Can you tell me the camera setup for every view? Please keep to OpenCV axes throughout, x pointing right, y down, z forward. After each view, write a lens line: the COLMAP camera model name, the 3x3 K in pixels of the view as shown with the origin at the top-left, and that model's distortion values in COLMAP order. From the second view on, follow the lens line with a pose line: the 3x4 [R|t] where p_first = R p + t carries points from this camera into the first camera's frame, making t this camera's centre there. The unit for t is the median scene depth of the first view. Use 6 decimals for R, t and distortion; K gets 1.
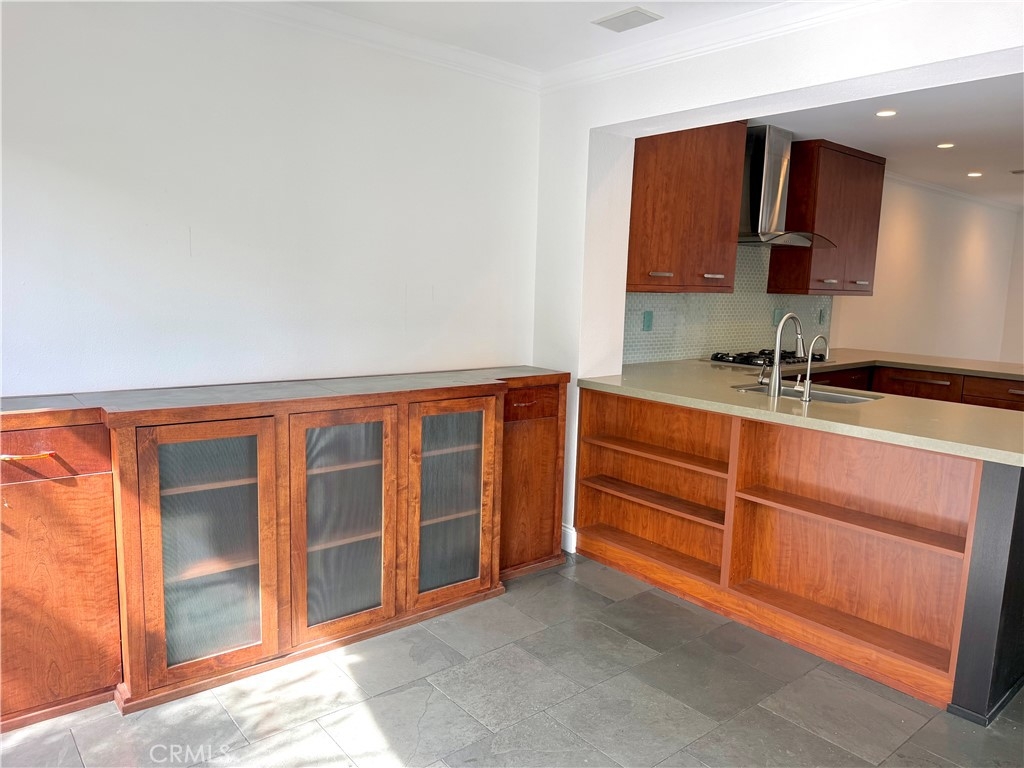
lens RADIAL K [[711.2, 0, 501.7], [0, 711.2, 383.9], [0, 0, 1]] dist [0.102657, -0.168916]
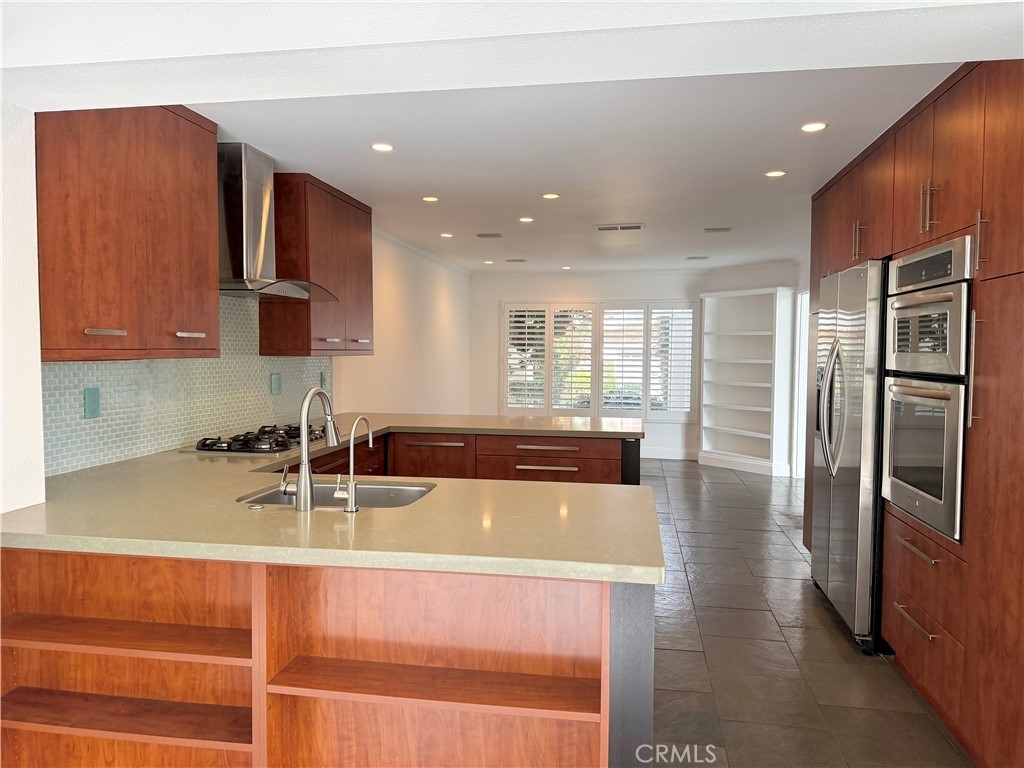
lens RADIAL K [[714.4, 0, 512.0], [0, 714.4, 384.0], [0, 0, 1]] dist [0.066032, -0.083141]
pose [[0.754787, -0.057149, 0.653476, 0.073441], [0.108555, 0.993344, -0.038513, -0.044353], [-0.646925, 0.100007, 0.755967, 0.287908]]
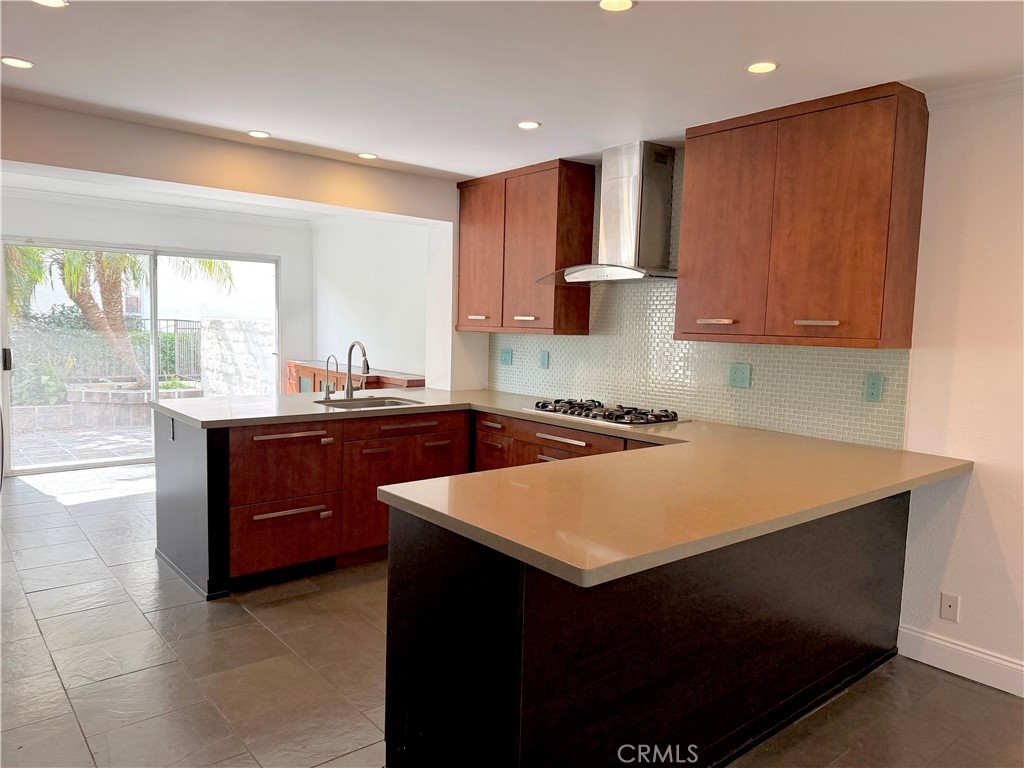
lens RADIAL K [[714.4, 0, 512.0], [0, 714.4, 384.0], [0, 0, 1]] dist [0.066032, -0.083141]
pose [[0.004640, 0.056875, -0.998371, 1.514602], [-0.165616, 0.984637, 0.055323, -0.120900], [0.986179, 0.165089, 0.013988, 1.087077]]
